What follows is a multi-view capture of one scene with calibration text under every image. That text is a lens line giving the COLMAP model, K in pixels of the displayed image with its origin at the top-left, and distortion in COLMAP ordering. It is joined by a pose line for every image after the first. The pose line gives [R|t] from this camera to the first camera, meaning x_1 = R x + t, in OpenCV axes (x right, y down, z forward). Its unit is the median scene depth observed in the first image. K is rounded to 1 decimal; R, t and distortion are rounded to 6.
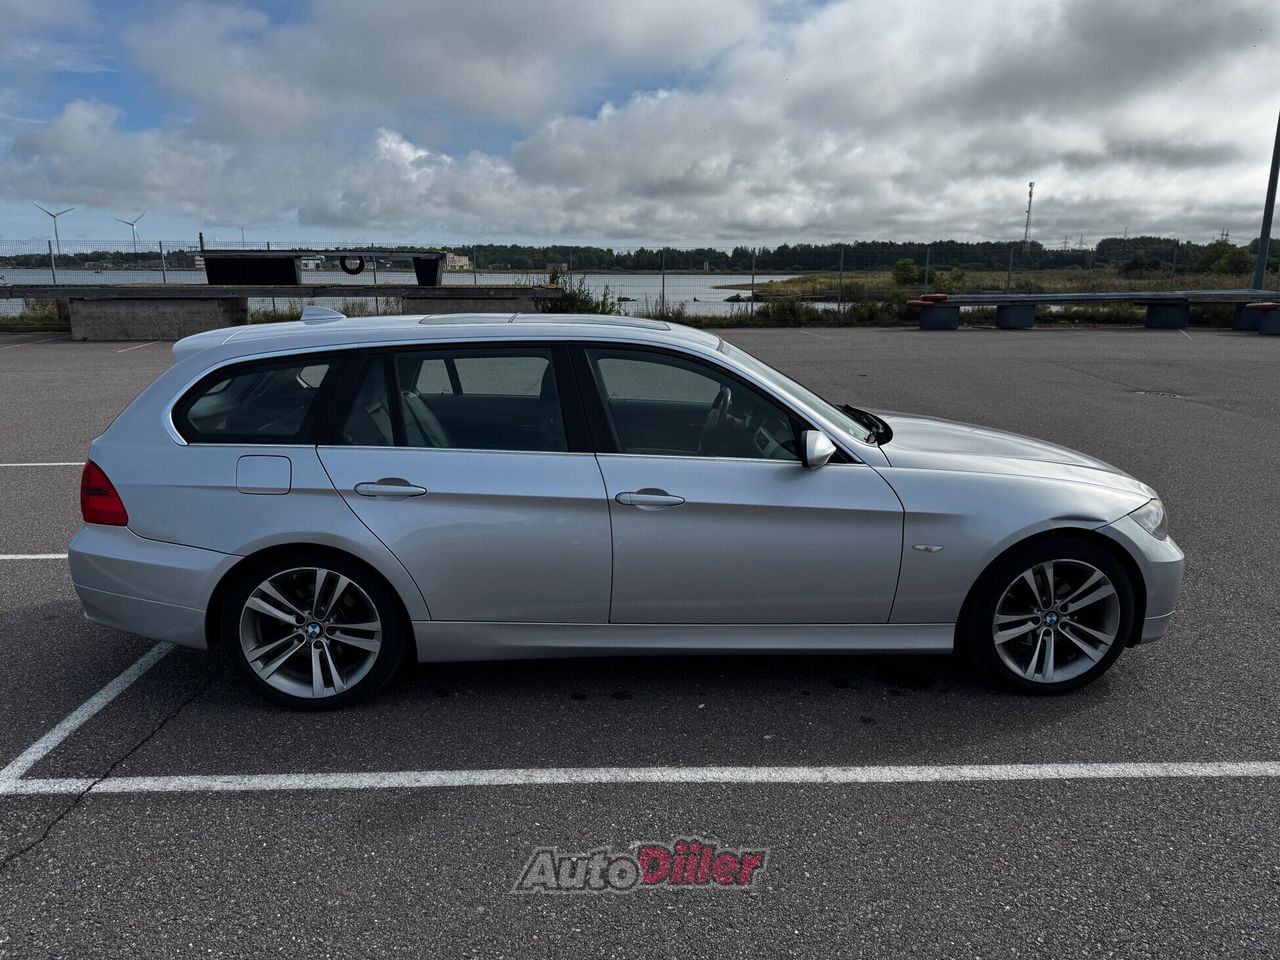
lens RADIAL K [[908.5, 0, 640.2], [0, 908.5, 476.9], [0, 0, 1]] dist [0.042064, -0.061229]
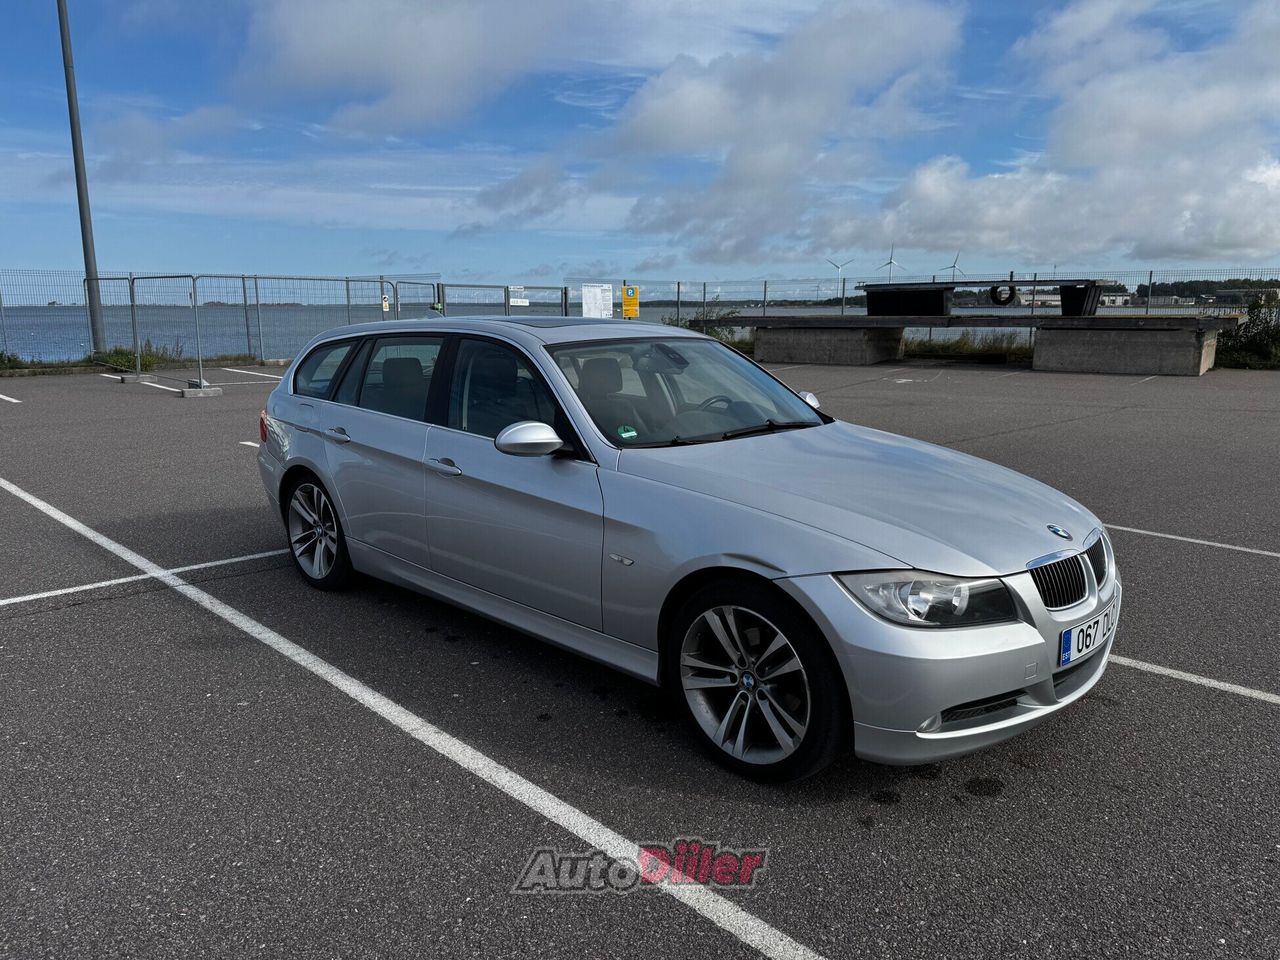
lens RADIAL K [[908.5, 0, 637.5], [0, 908.5, 484.3], [0, 0, 1]] dist [0.042064, -0.061229]
pose [[0.672348, 0.133709, -0.728060, 0.946196], [-0.157180, 0.986910, 0.036094, -0.031746], [0.723355, 0.090169, 0.684563, 0.357369]]
